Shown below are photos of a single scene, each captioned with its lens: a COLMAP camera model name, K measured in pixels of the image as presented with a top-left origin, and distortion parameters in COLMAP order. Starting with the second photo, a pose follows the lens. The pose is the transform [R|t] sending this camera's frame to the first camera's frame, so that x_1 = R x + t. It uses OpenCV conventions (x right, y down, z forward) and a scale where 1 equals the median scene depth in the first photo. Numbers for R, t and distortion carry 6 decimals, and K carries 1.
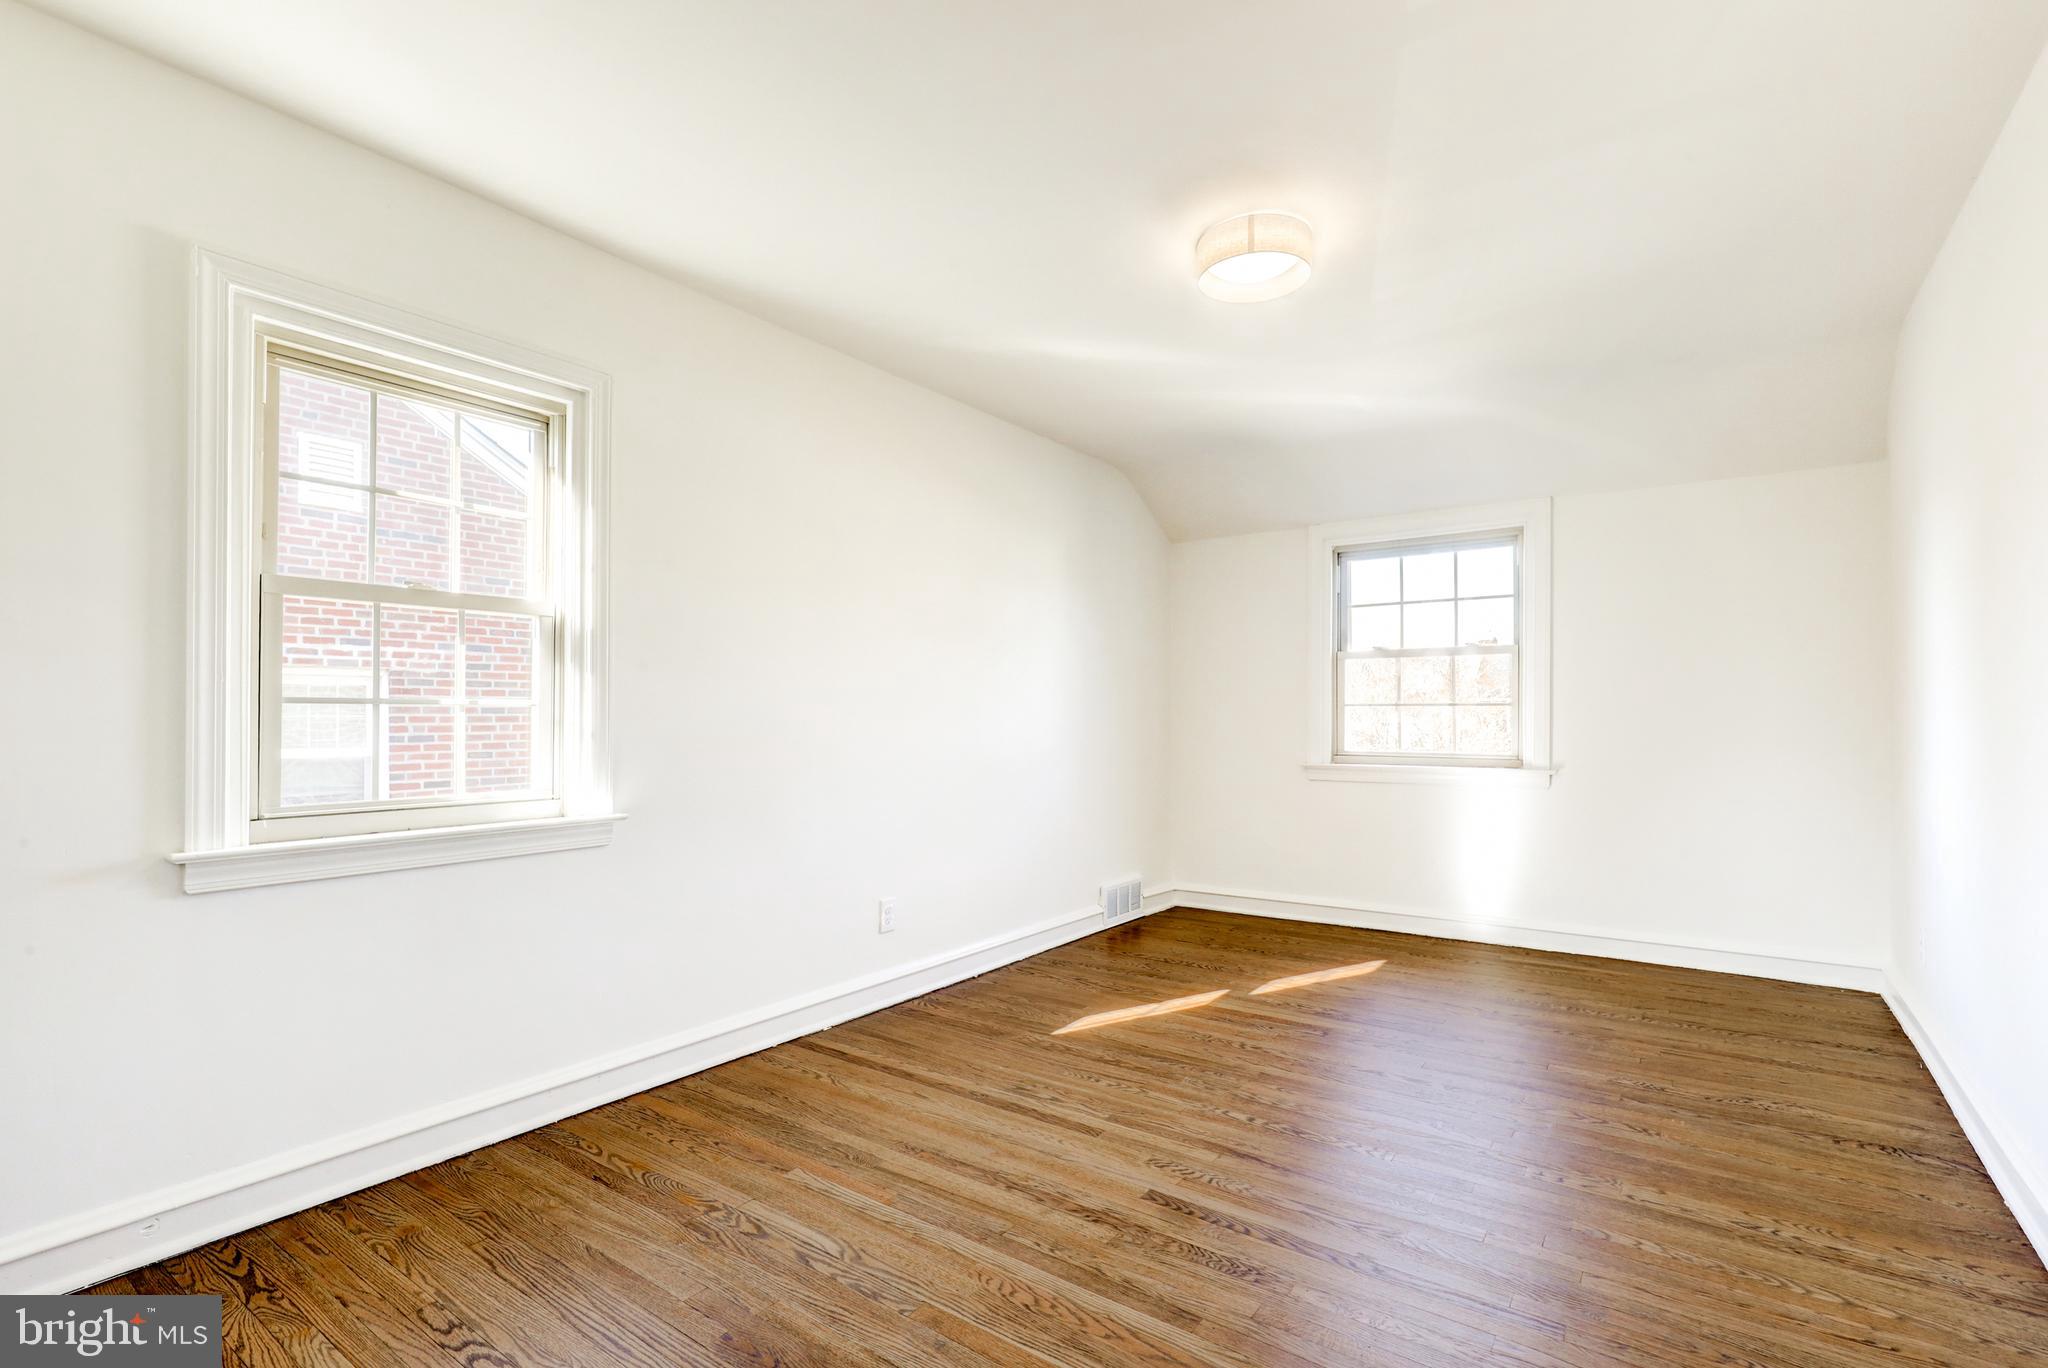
lens RADIAL K [[933.2, 0, 1025.3], [0, 933.2, 709.3], [0, 0, 1]] dist [0.000890, 0.000561]
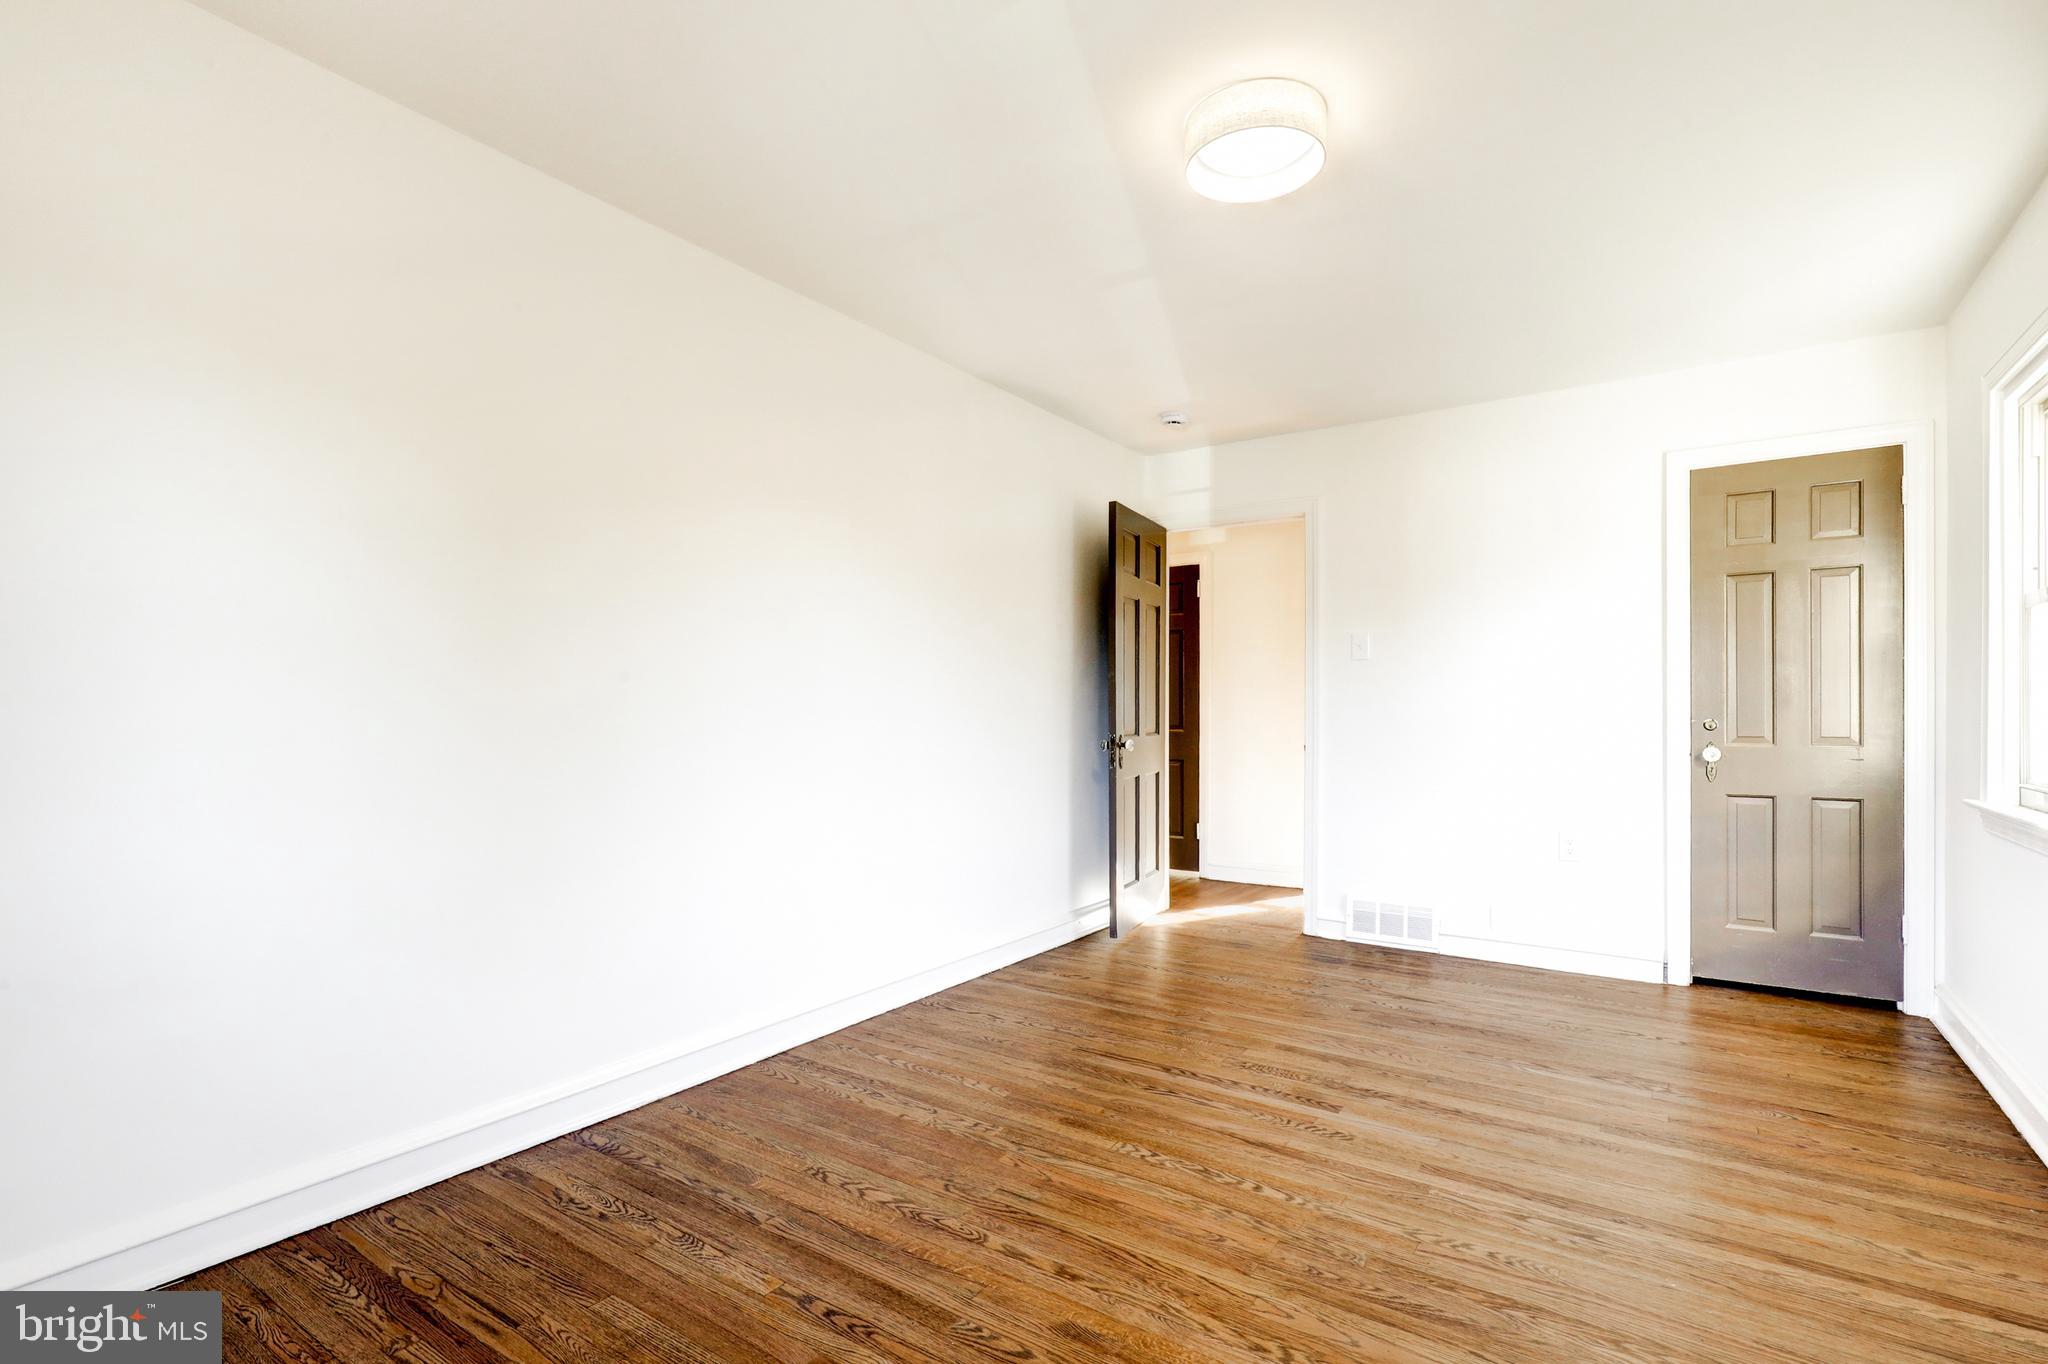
lens RADIAL K [[933.2, 0, 1025.3], [0, 933.2, 707.3], [0, 0, 1]] dist [0.000890, 0.000561]
pose [[-0.999565, 0.001117, -0.029477, 0.498799], [0.001365, 0.999964, -0.008380, 0.015226], [0.029466, -0.008416, -0.999530, 1.929539]]
